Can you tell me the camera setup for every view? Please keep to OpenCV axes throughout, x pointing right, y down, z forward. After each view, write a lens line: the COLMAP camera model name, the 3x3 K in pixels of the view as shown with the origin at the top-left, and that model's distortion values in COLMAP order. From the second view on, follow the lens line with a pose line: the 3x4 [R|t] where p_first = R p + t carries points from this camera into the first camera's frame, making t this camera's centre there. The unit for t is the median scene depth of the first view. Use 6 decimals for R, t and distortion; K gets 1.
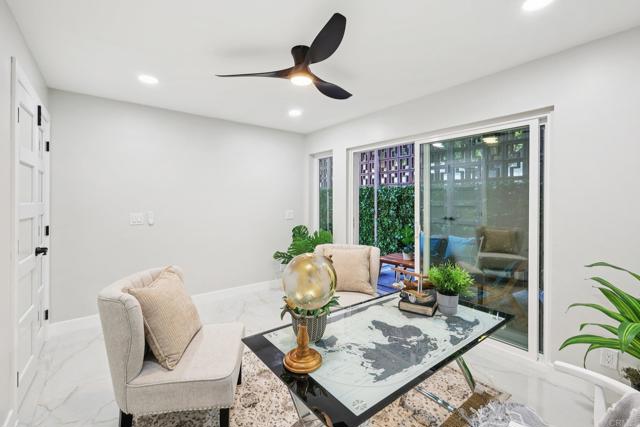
lens RADIAL K [[279.3, 0, 319.9], [0, 279.3, 205.2], [0, 0, 1]] dist [0.001417, 0.000067]
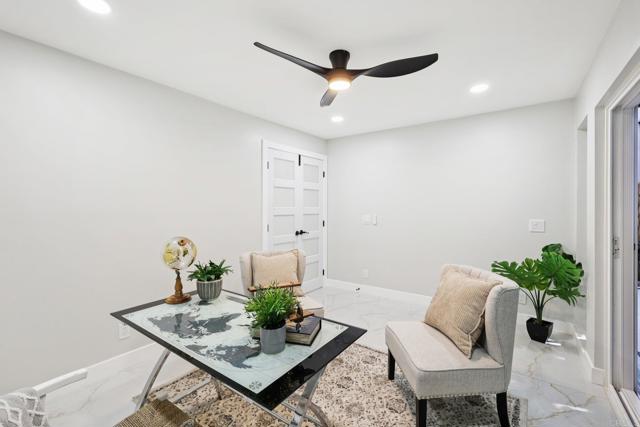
lens RADIAL K [[279.3, 0, 319.9], [0, 279.3, 205.2], [0, 0, 1]] dist [0.001417, 0.000067]
pose [[0.281634, -0.010510, -0.959464, 1.425419], [-0.007634, 0.999884, -0.013194, 0.000211], [0.959492, 0.011041, 0.281521, 1.052537]]
